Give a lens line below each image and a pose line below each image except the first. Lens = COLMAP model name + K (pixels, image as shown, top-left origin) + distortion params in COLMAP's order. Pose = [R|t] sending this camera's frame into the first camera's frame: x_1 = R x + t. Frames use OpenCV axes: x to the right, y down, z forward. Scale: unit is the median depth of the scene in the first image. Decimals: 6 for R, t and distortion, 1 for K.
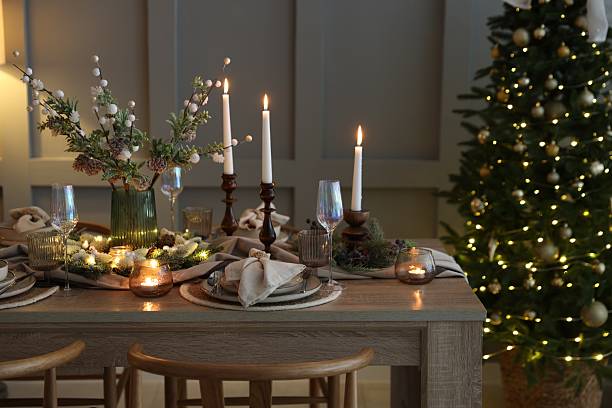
lens RADIAL K [[1021.1, 0, 306.0], [0, 1021.1, 204.0], [0, 0, 1]] dist [0.128897, 0.090899]
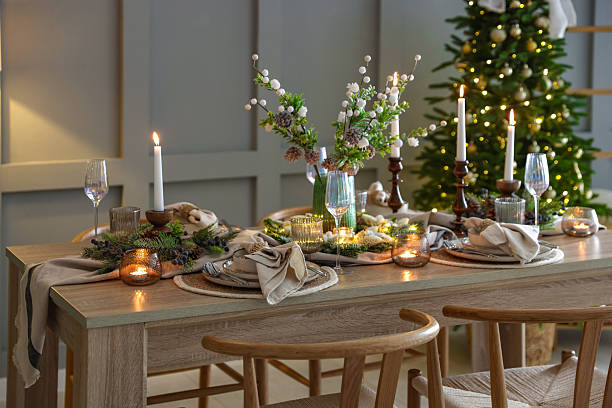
lens RADIAL K [[1036.3, 0, 306.0], [0, 1036.3, 204.0], [0, 0, 1]] dist [-0.098587, 0.063607]
pose [[0.921281, -0.067847, 0.382932, -0.450227], [0.069719, 0.997526, 0.009004, 0.003628], [-0.382596, 0.018402, 0.923732, 0.017049]]
